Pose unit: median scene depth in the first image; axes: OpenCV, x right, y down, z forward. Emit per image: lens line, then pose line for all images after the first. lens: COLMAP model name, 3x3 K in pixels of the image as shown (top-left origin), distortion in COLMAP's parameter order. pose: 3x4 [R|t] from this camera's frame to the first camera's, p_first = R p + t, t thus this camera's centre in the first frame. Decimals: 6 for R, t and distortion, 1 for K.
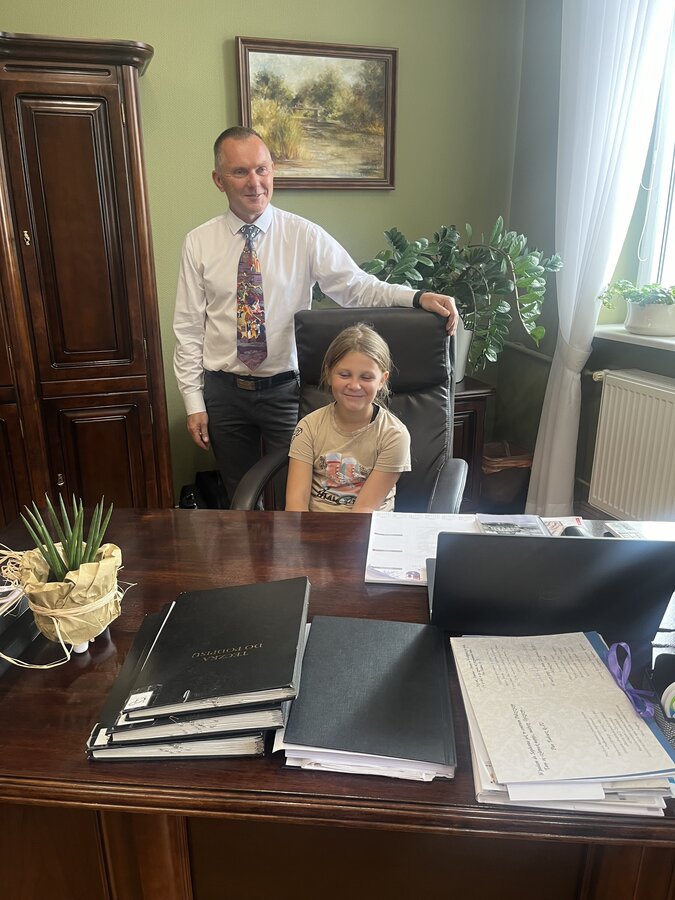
lens RADIAL K [[691.8, 0, 333.3], [0, 691.8, 457.8], [0, 0, 1]] dist [0.032872, -0.039613]
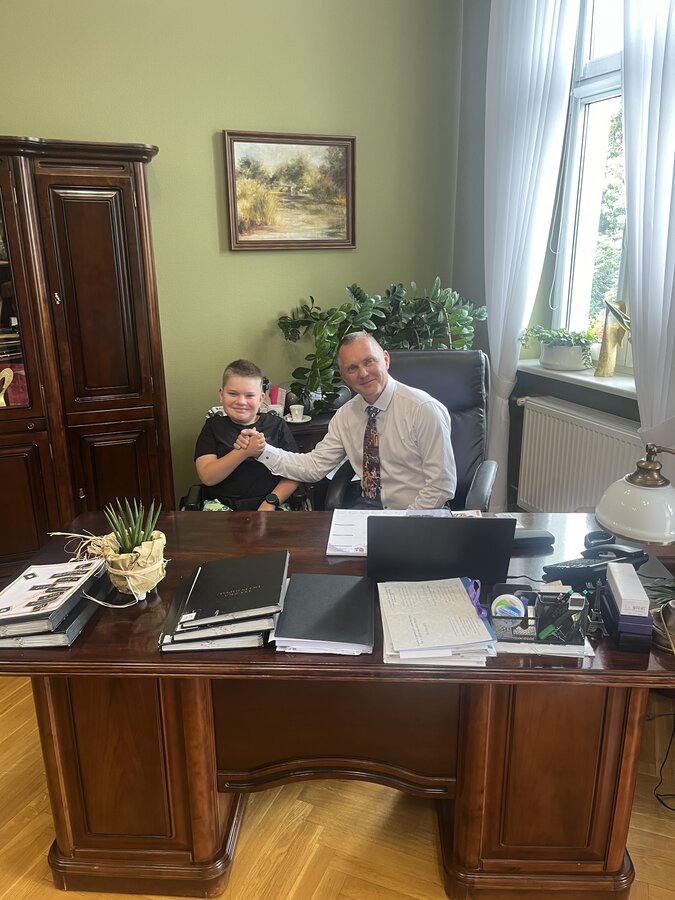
lens RADIAL K [[691.8, 0, 350.4], [0, 691.8, 459.2], [0, 0, 1]] dist [0.032872, -0.039613]
pose [[0.998447, -0.015843, 0.053417, 0.011442], [0.016713, 0.999734, -0.015881, -0.000790], [-0.053151, 0.016749, 0.998446, -0.264671]]
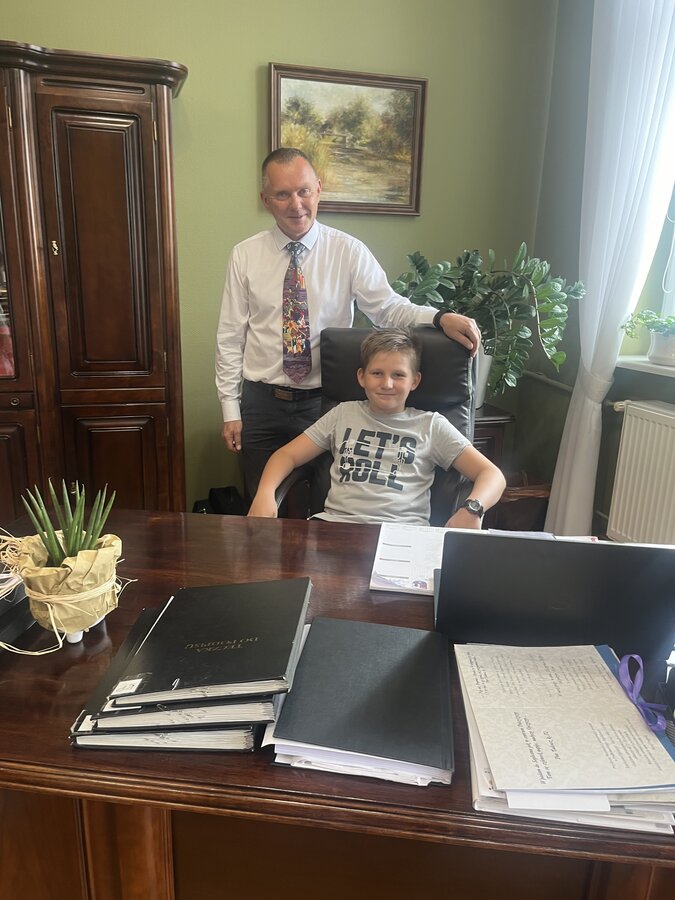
lens RADIAL K [[691.8, 0, 333.2], [0, 691.8, 458.2], [0, 0, 1]] dist [0.032872, -0.039613]
pose [[0.998788, 0.039872, -0.028872, 0.008175], [-0.041240, 0.997973, -0.048464, 0.024603], [0.026881, 0.049596, 0.998408, 0.009827]]
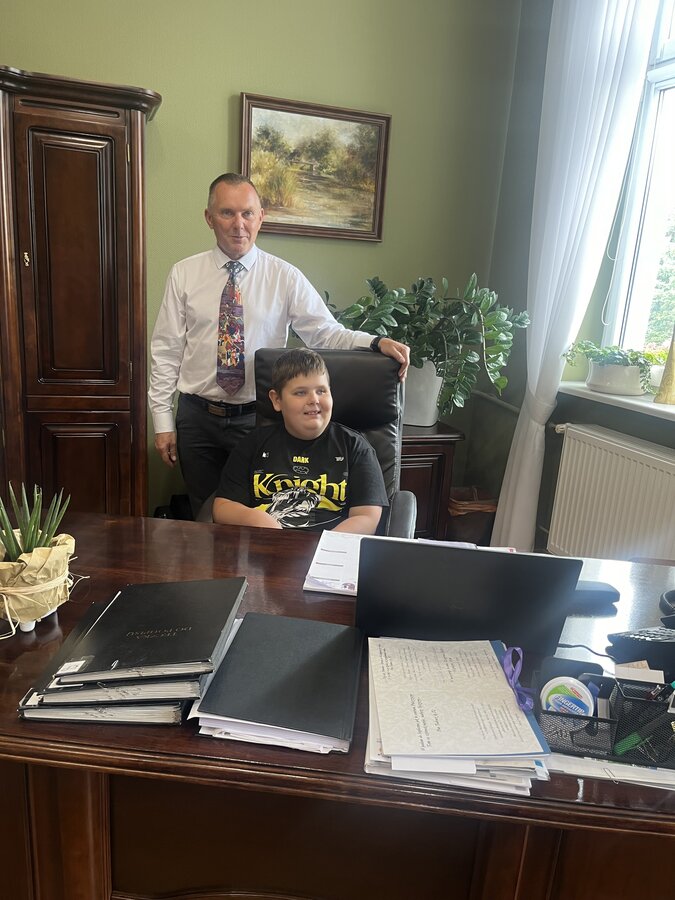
lens RADIAL K [[691.8, 0, 342.0], [0, 691.8, 455.3], [0, 0, 1]] dist [0.032872, -0.039613]
pose [[0.997353, 0.069586, 0.021070, 0.037408], [-0.067949, 0.995202, -0.070403, 0.023567], [-0.025867, 0.068785, 0.997296, -0.048821]]
